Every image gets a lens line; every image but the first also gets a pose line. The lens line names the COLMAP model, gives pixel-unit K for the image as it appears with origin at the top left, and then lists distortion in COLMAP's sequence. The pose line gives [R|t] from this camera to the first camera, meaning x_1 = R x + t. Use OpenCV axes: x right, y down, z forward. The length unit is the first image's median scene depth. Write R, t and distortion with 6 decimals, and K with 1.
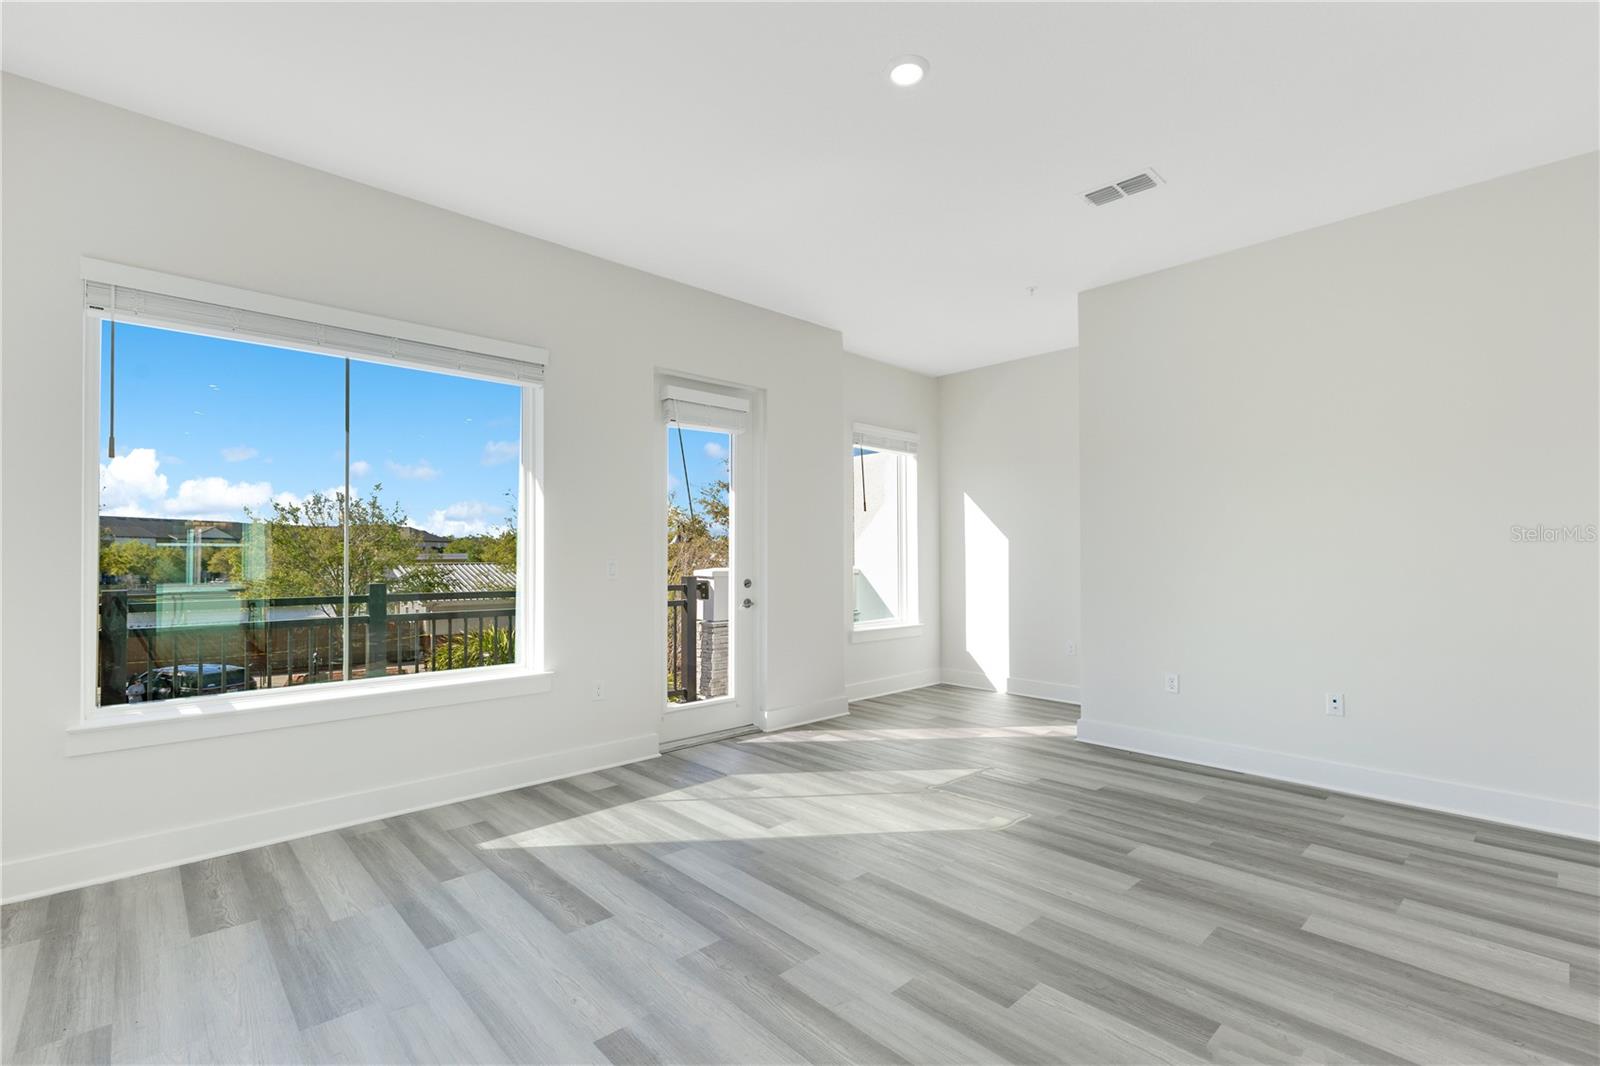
lens RADIAL K [[713.5, 0, 807.3], [0, 713.5, 529.5], [0, 0, 1]] dist [0.006153, 0.000193]
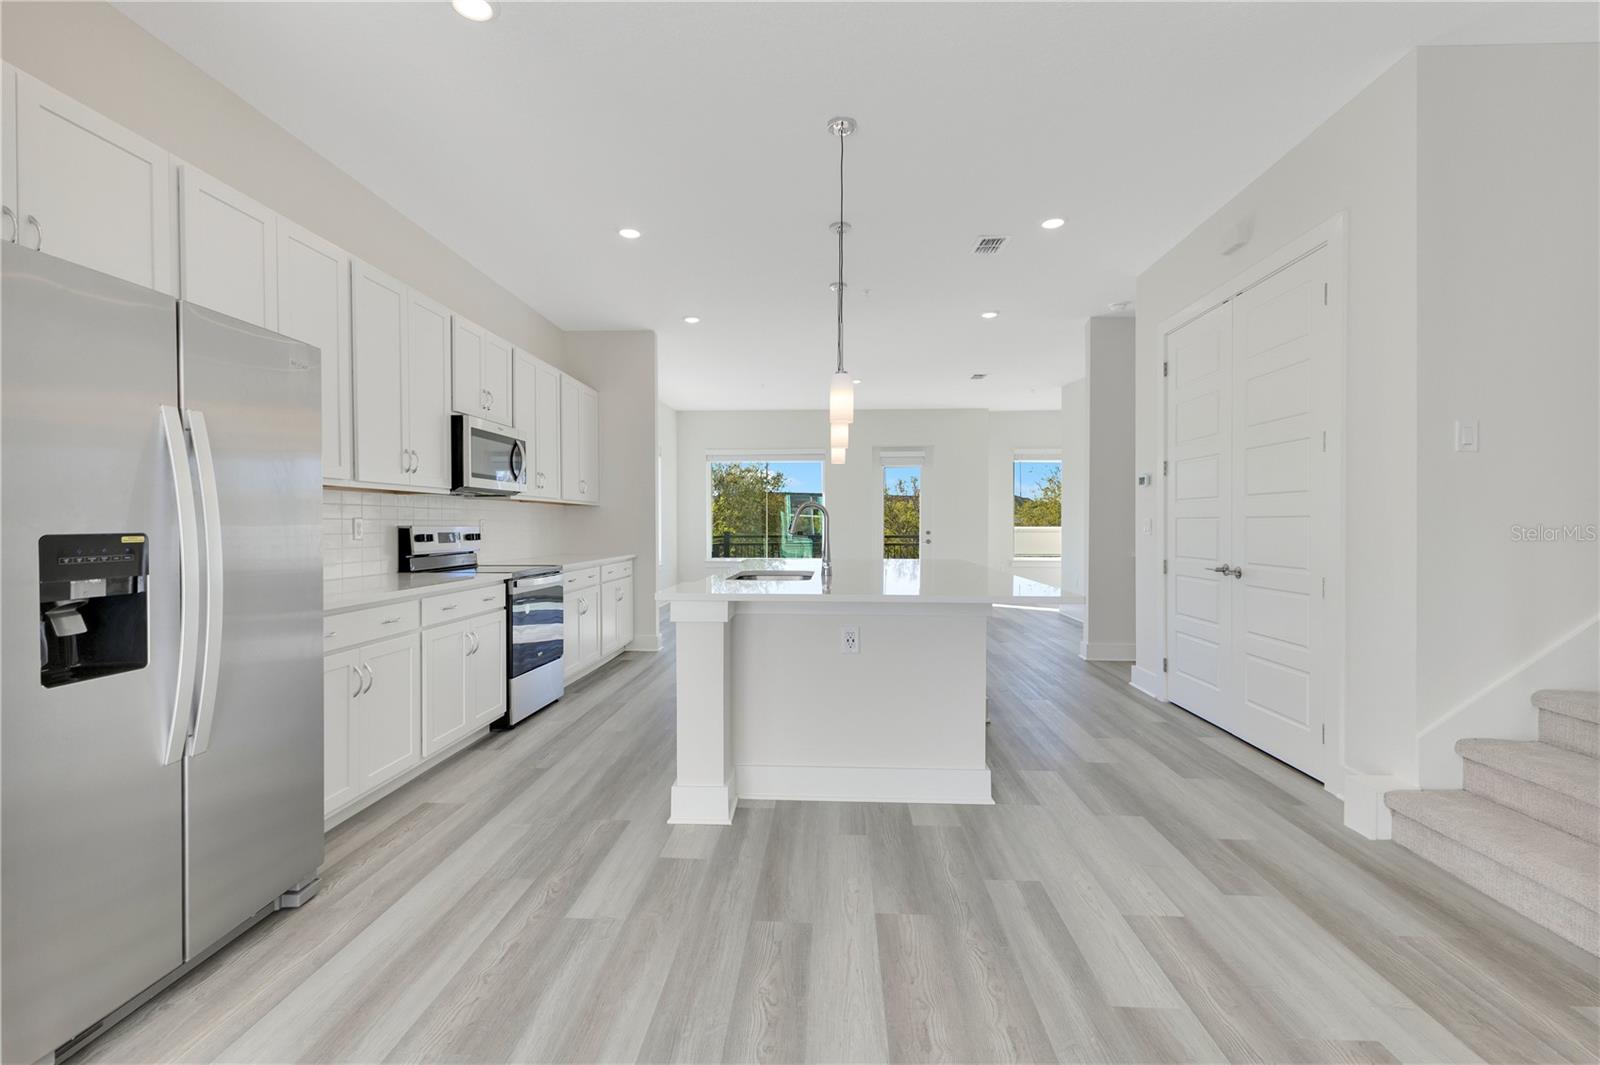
lens RADIAL K [[696.2, 0, 761.0], [0, 696.2, 530.0], [0, 0, 1]] dist [0.003261, 0.000257]
pose [[0.641097, 0.006767, -0.767430, 1.799819], [0.036025, 0.998594, 0.038900, -0.054060], [0.766614, -0.052585, 0.639951, -1.130174]]
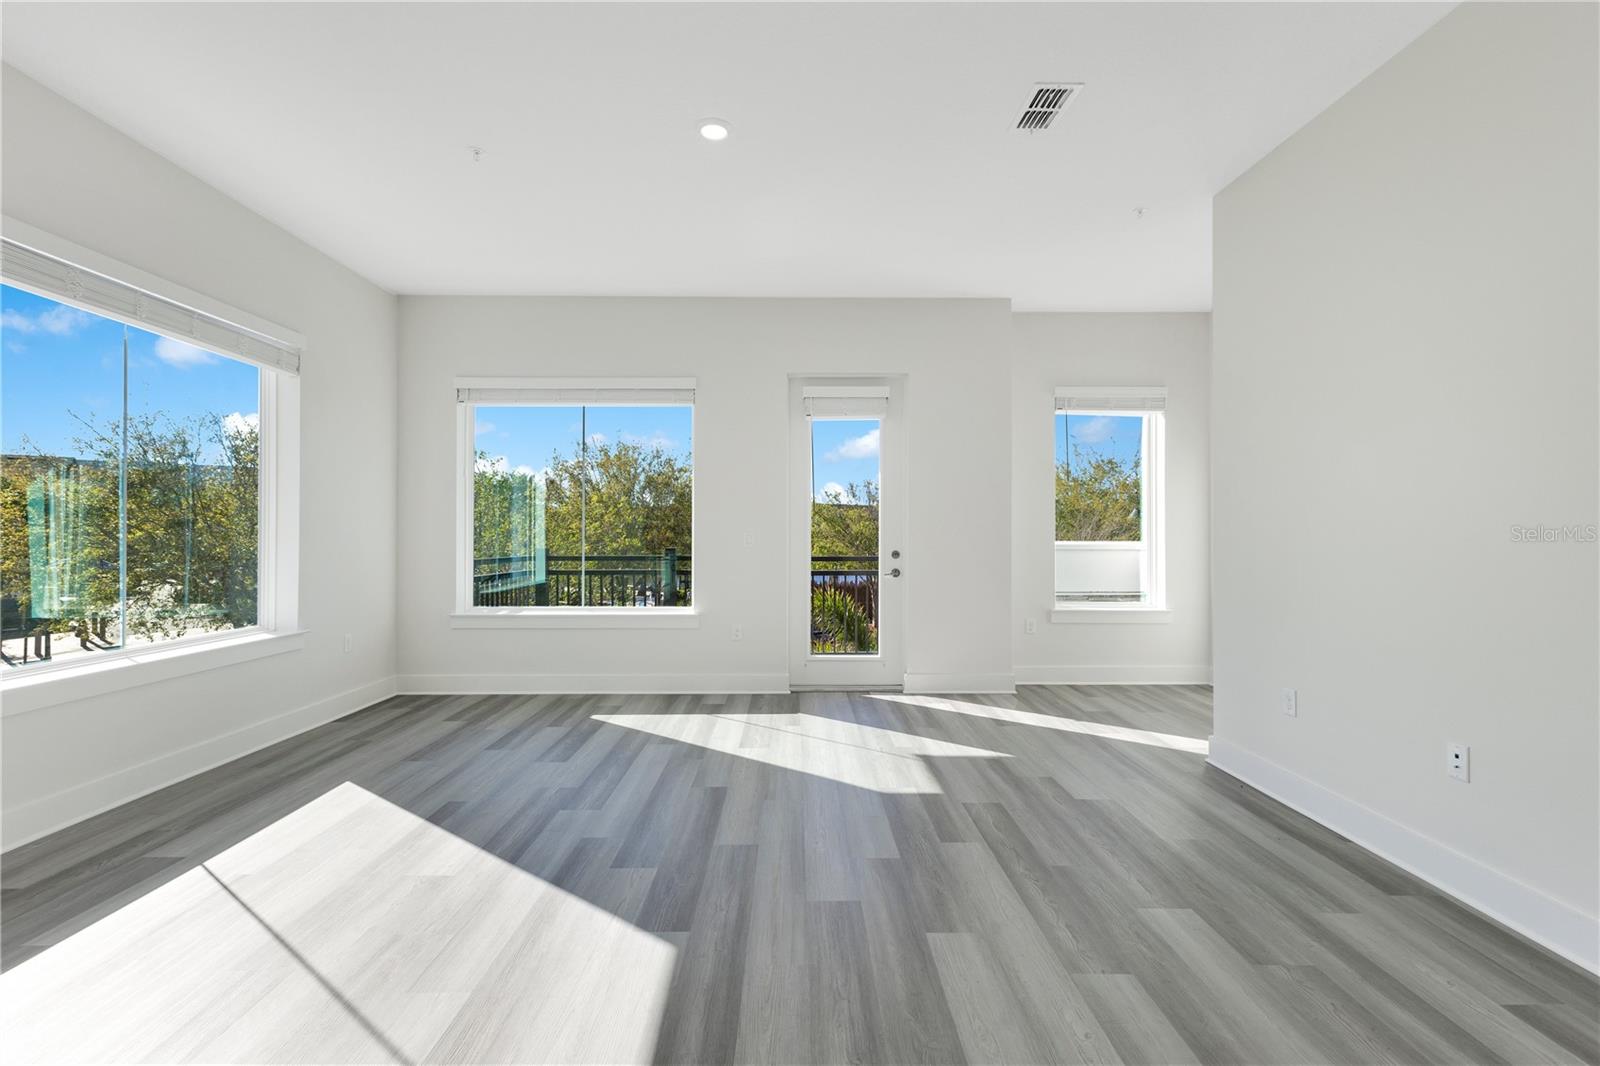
lens RADIAL K [[713.5, 0, 807.3], [0, 713.5, 529.5], [0, 0, 1]] dist [0.006153, 0.000193]
pose [[0.735928, -0.000451, -0.677059, 0.805379], [0.026765, 0.999238, 0.028426, 0.001330], [0.676530, -0.039041, 0.735379, 0.155838]]
